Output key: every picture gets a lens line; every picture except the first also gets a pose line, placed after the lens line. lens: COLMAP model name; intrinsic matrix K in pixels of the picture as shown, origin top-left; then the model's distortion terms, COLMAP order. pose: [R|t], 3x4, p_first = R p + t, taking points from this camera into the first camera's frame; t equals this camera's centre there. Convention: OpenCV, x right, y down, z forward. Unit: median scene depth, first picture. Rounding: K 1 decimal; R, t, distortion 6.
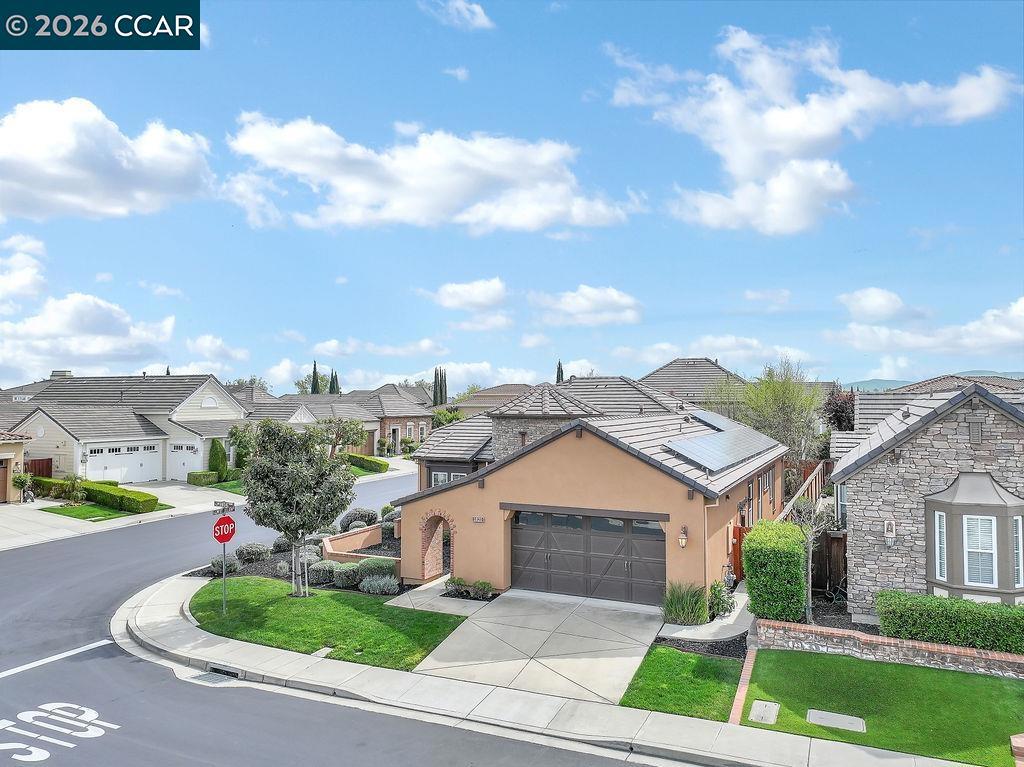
lens RADIAL K [[734.0, 0, 512.0], [0, 734.0, 383.5], [0, 0, 1]] dist [0.002107, 0.012496]
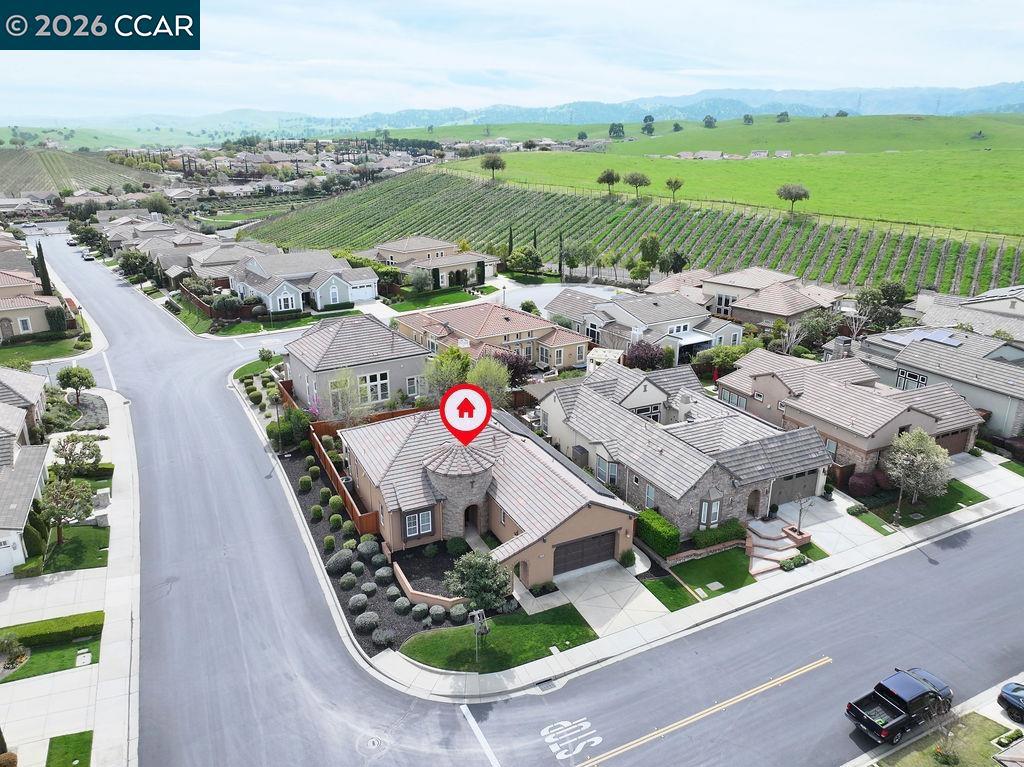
lens RADIAL K [[734.0, 0, 512.0], [0, 734.0, 383.5], [0, 0, 1]] dist [0.002107, 0.012496]
pose [[0.619122, -0.261381, 0.740518, -1.589222], [-0.020574, 0.937259, 0.348026, -1.040807], [-0.785025, -0.230706, 0.574900, 0.012253]]
